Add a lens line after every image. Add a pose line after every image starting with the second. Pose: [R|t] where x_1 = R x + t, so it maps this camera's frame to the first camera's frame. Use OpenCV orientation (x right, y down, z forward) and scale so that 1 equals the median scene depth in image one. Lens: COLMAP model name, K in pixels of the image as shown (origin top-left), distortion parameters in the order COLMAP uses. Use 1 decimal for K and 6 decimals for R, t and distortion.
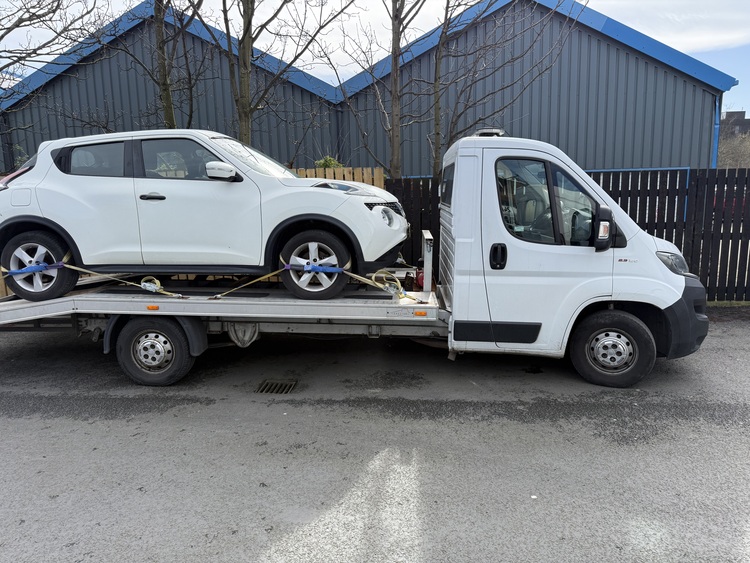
lens RADIAL K [[530.7, 0, 378.2], [0, 530.7, 278.3], [0, 0, 1]] dist [0.025887, -0.031988]
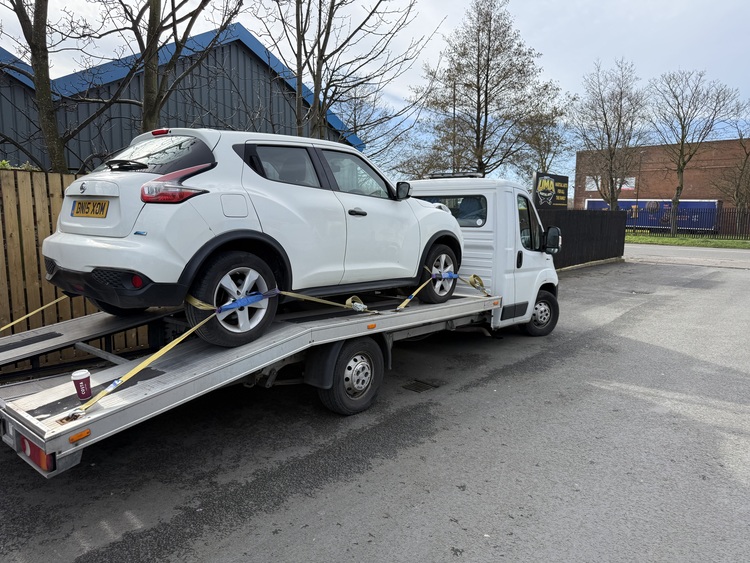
lens RADIAL K [[530.7, 0, 372.7], [0, 530.7, 282.4], [0, 0, 1]] dist [0.025887, -0.031988]
pose [[0.583871, -0.068631, 0.808941, -1.182148], [0.105156, 0.994420, 0.008469, -0.031897], [-0.805008, 0.080120, 0.587829, 0.429716]]
